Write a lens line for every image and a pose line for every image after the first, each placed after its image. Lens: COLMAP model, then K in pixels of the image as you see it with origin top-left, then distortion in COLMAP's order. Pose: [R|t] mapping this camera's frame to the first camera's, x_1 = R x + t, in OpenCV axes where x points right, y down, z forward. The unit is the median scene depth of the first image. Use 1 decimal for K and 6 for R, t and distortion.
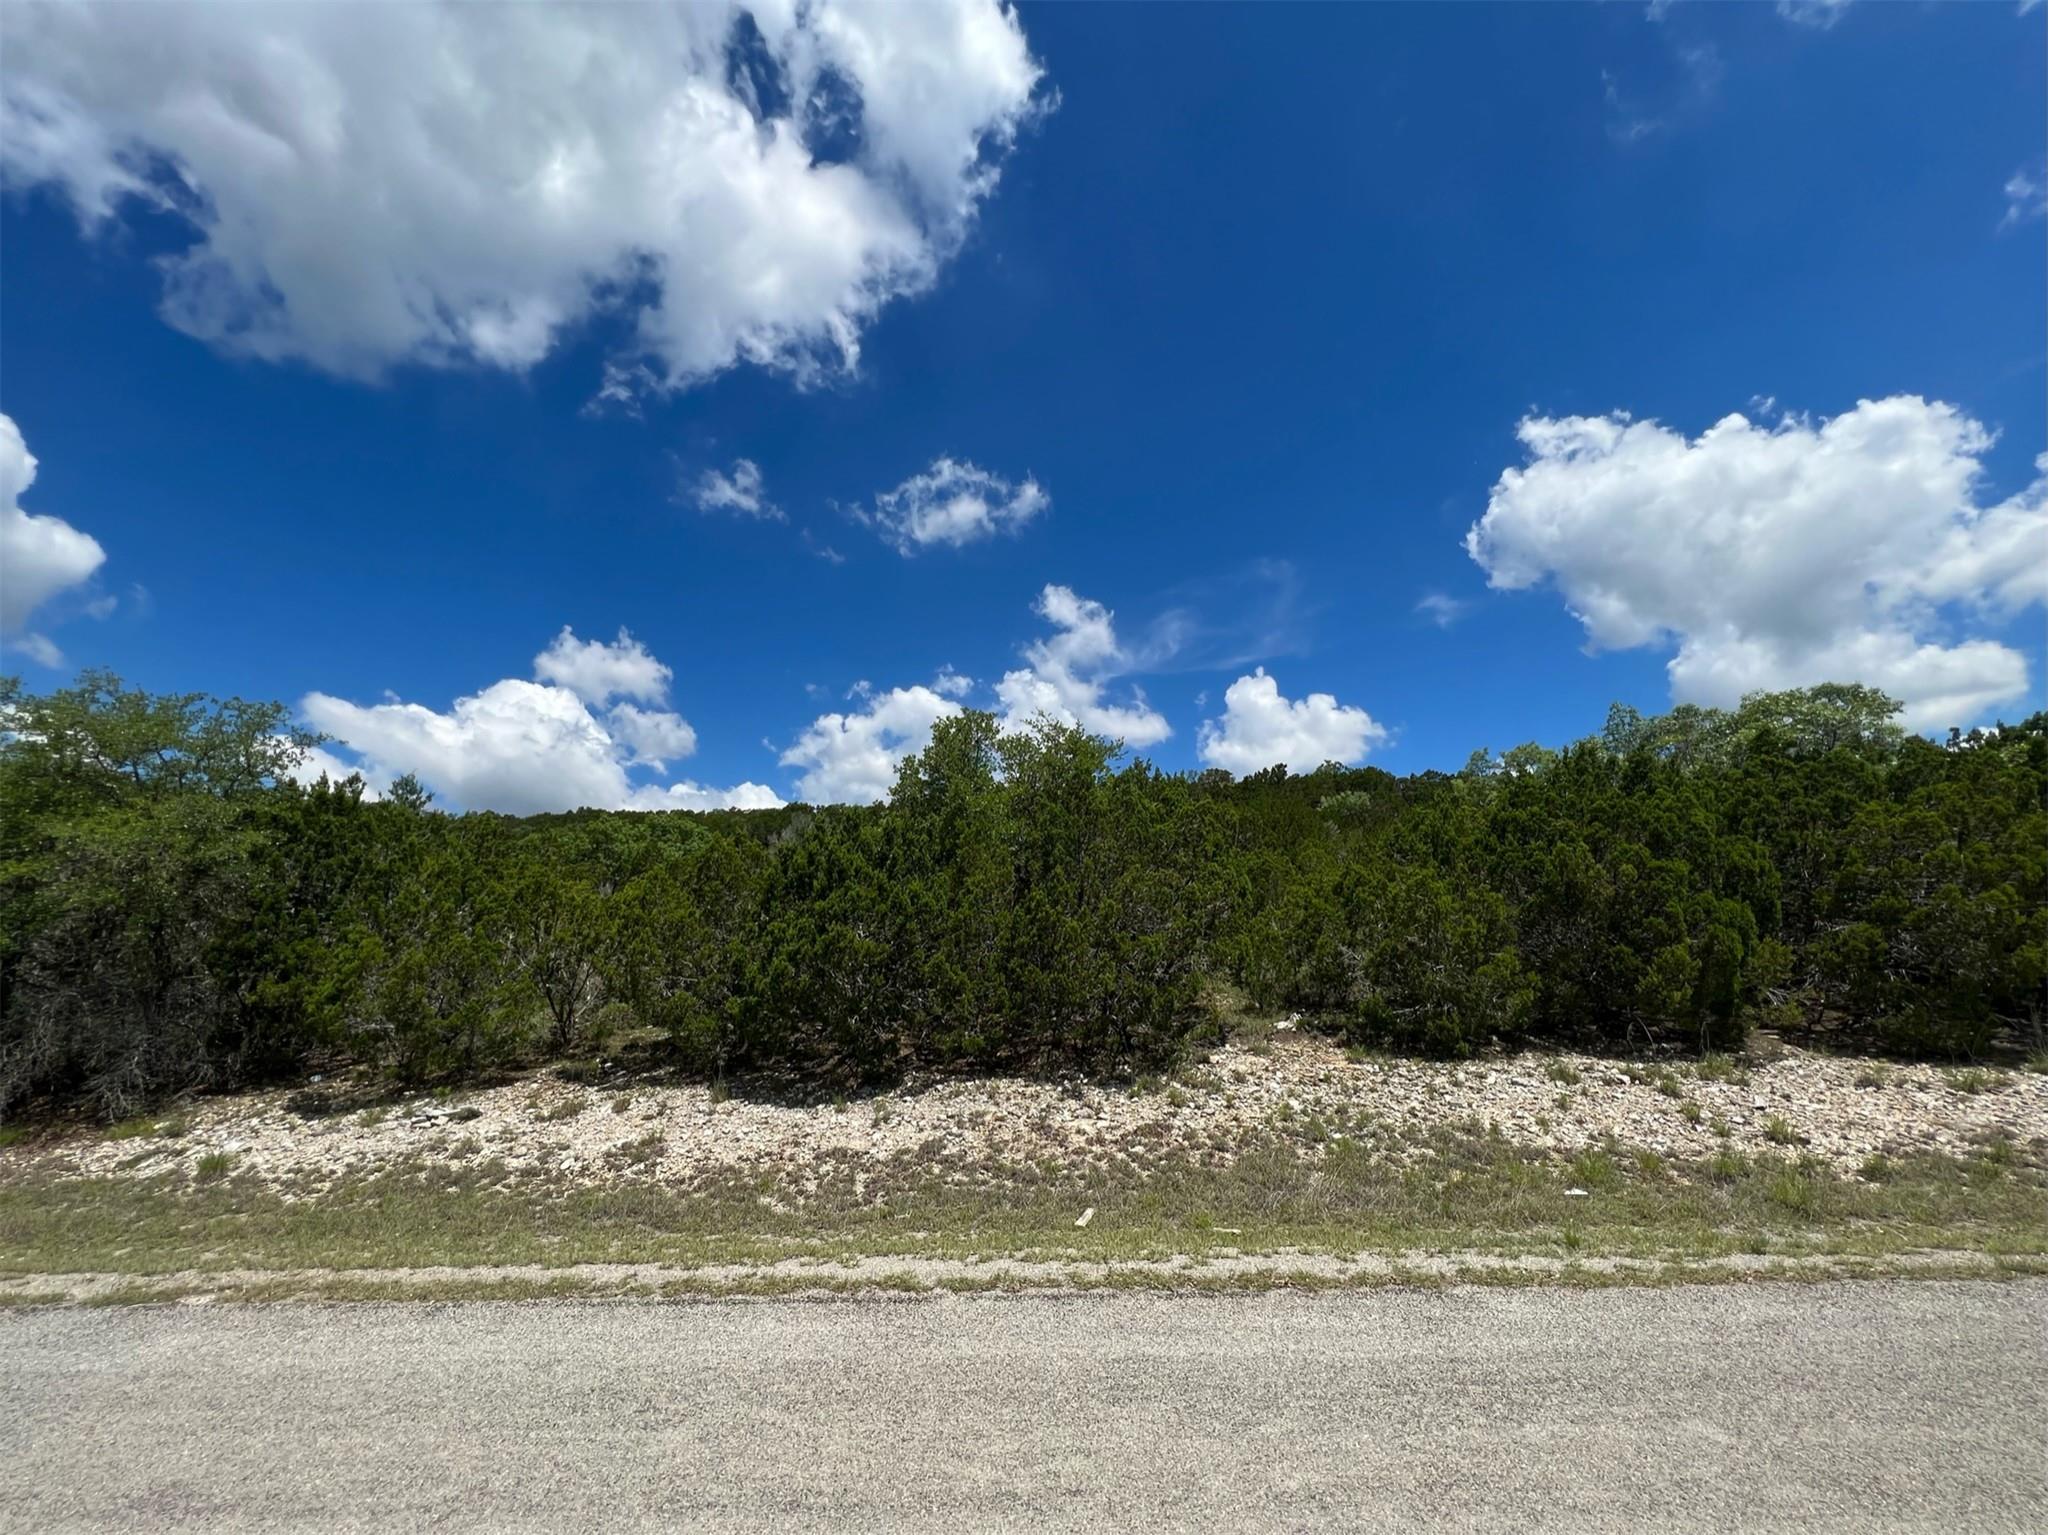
lens RADIAL K [[815.5, 0, 1035.6], [0, 815.5, 773.7], [0, 0, 1]] dist [0.007575, -0.000321]
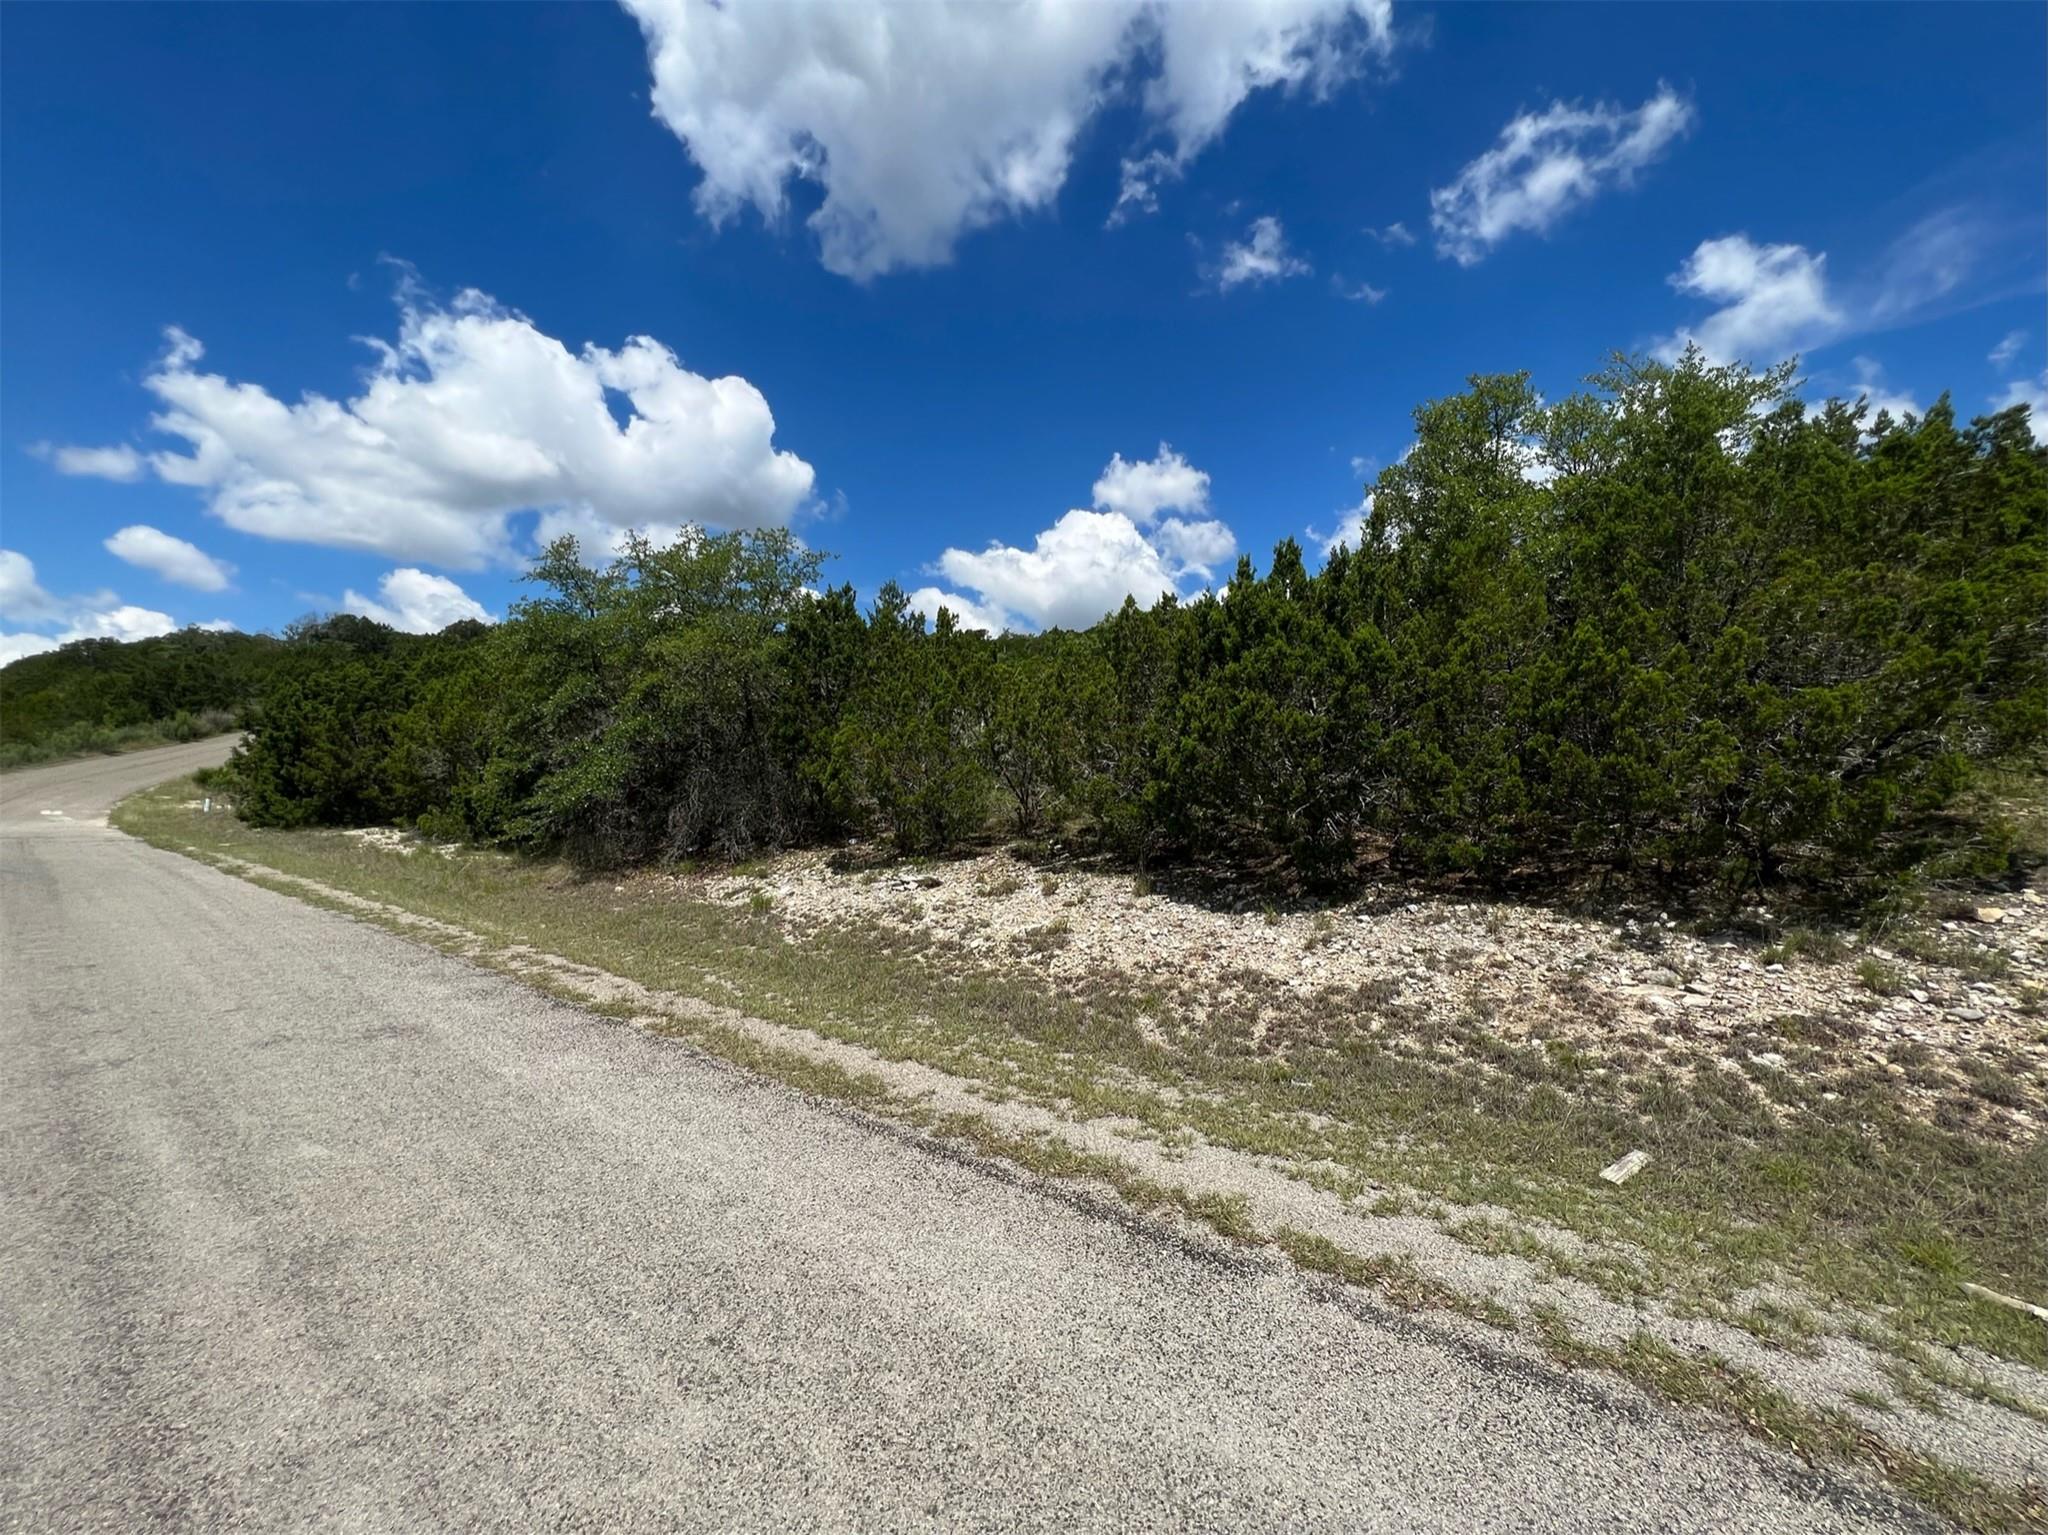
lens RADIAL K [[815.5, 0, 1035.6], [0, 815.5, 773.7], [0, 0, 1]] dist [0.007575, -0.000321]
pose [[0.796750, 0.012499, -0.604180, 0.056422], [0.136090, 0.970393, 0.199541, 0.083976], [0.588786, -0.241207, 0.771460, 0.293062]]
